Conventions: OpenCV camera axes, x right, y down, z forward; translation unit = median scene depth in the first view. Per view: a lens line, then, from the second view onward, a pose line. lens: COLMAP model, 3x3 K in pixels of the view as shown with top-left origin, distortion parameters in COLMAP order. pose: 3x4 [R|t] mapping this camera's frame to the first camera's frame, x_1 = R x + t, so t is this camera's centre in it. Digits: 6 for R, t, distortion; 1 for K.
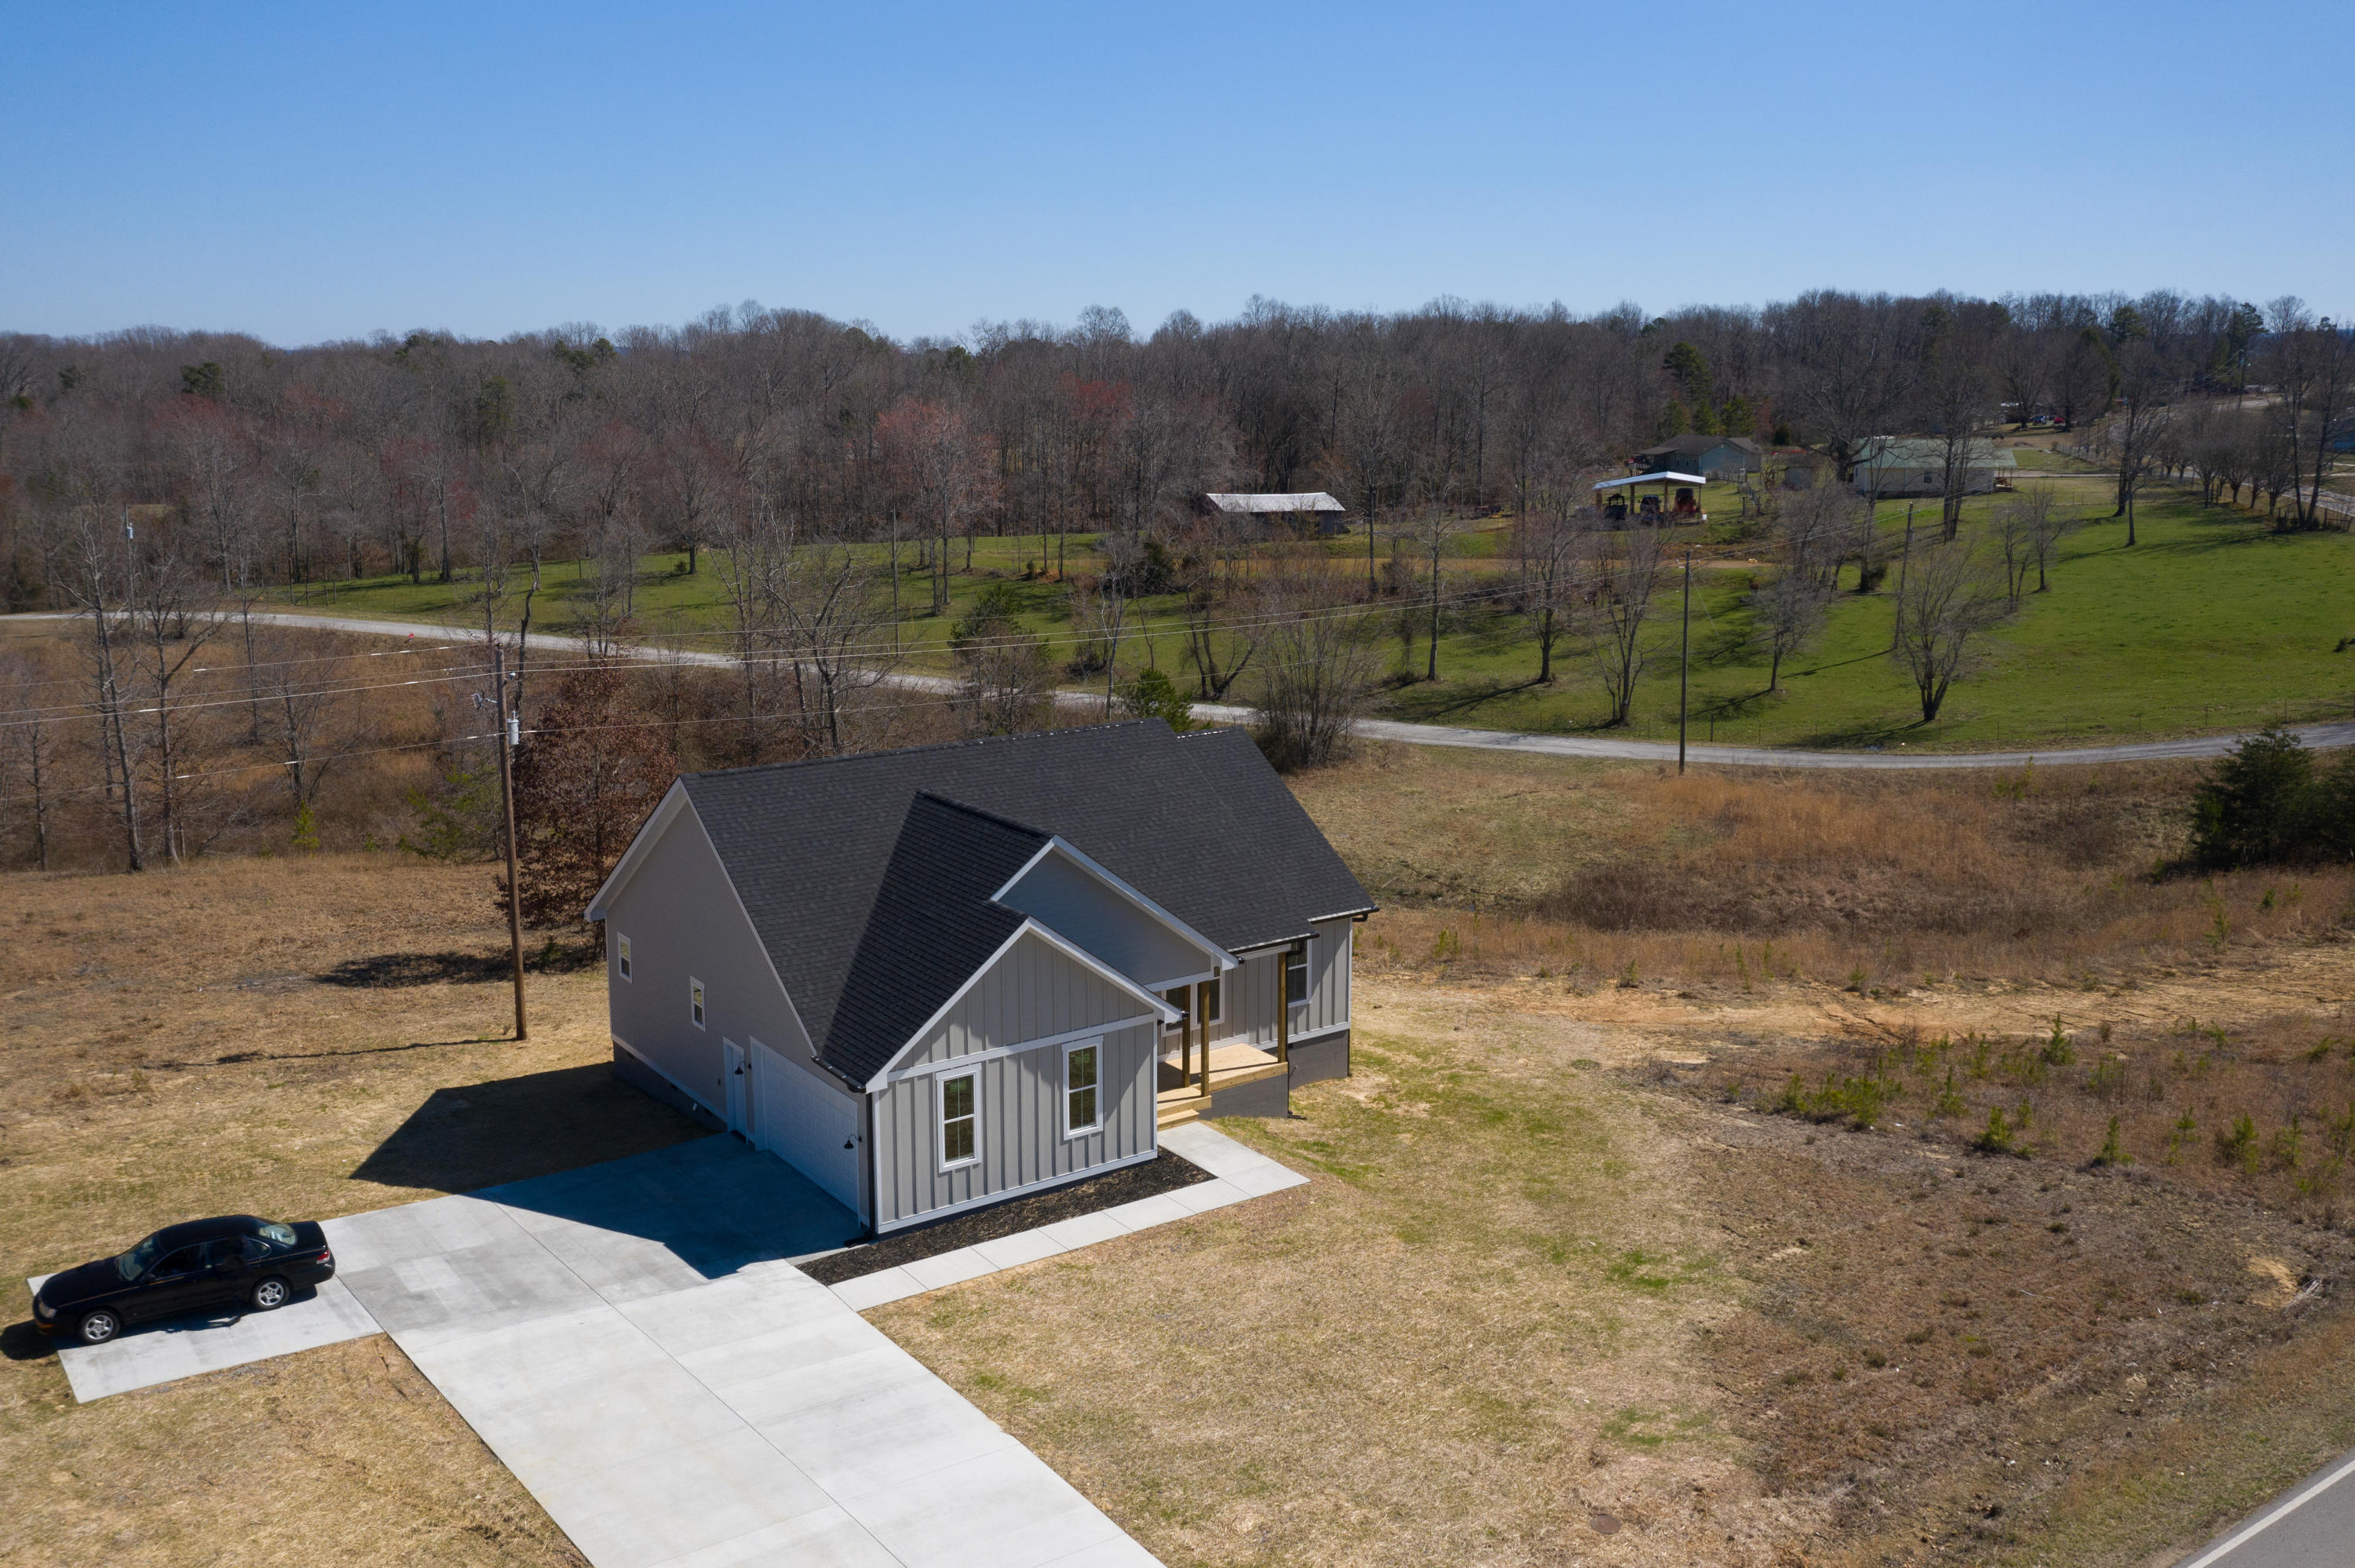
lens RADIAL K [[2033.7, 0, 1195.4], [0, 2033.7, 547.2], [0, 0, 1]] dist [-0.008405, 0.009286]
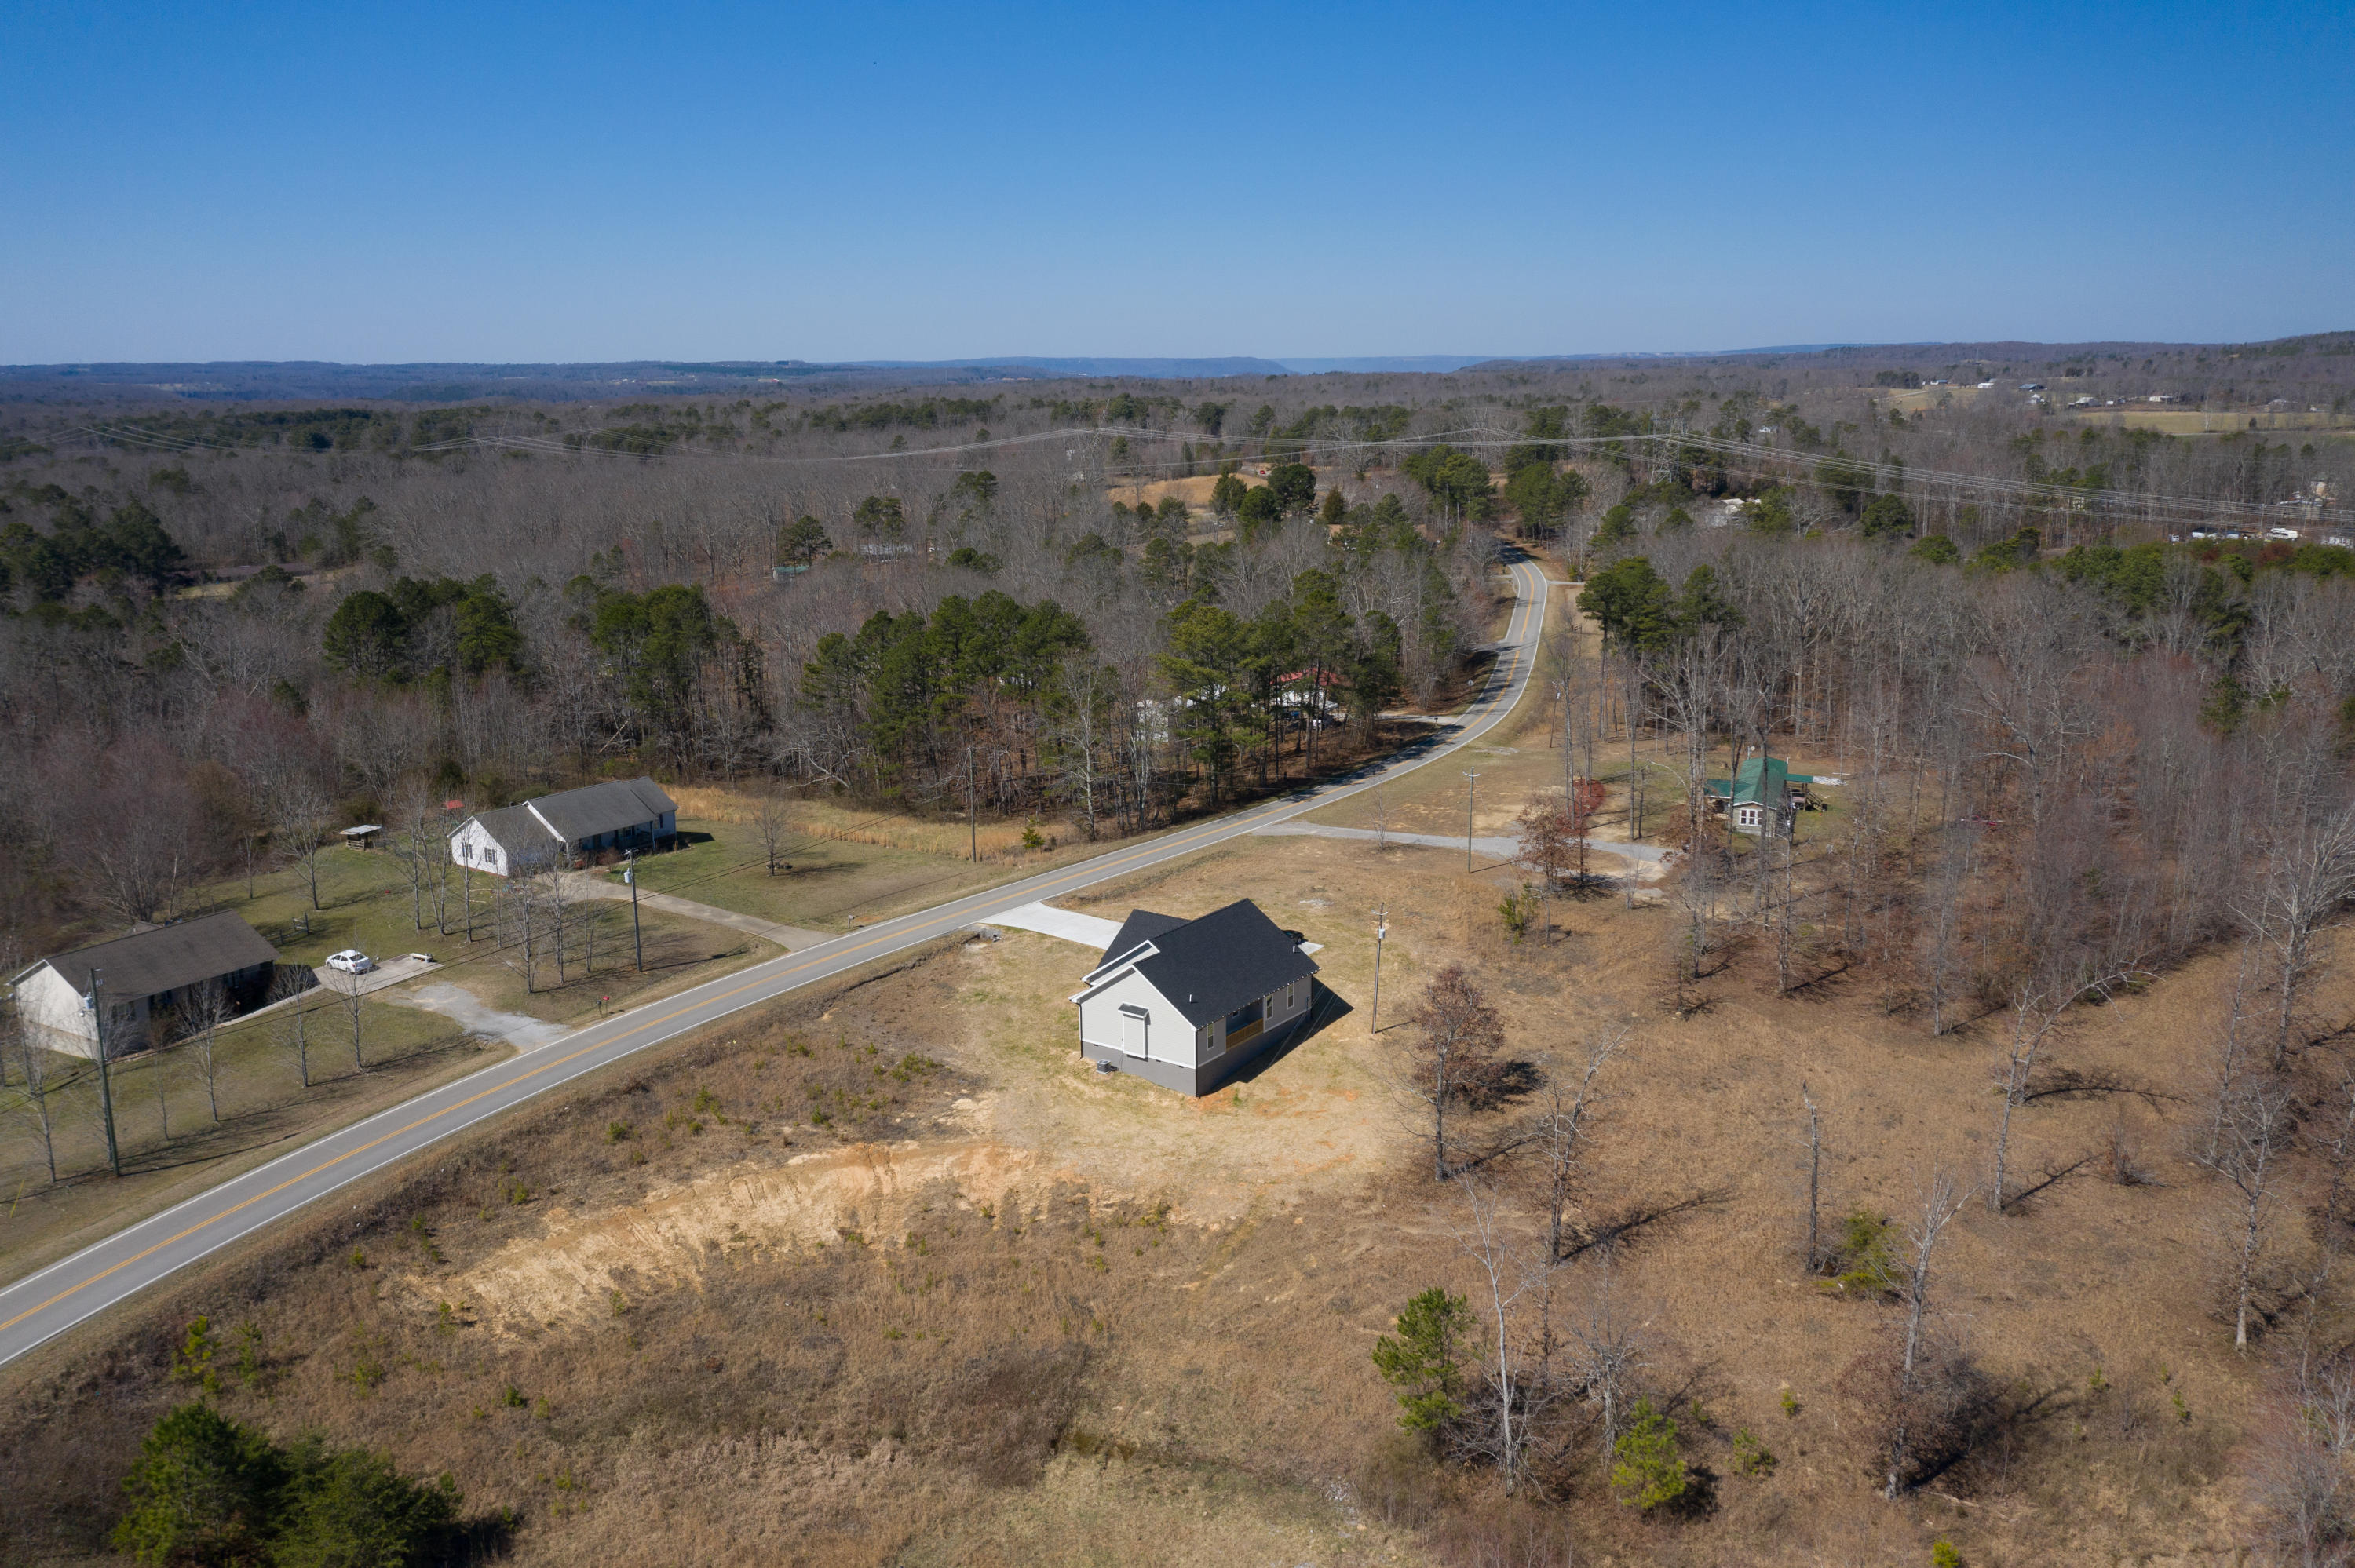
lens RADIAL K [[1866.8, 0, 1176.6], [0, 1866.8, 783.7], [0, 0, 1]] dist [0.002530, 0.000022]
pose [[-0.949963, 0.089383, -0.299302, 0.782238], [-0.000430, 0.957810, 0.287402, -0.961797], [0.312363, 0.273150, -0.909845, 3.718826]]
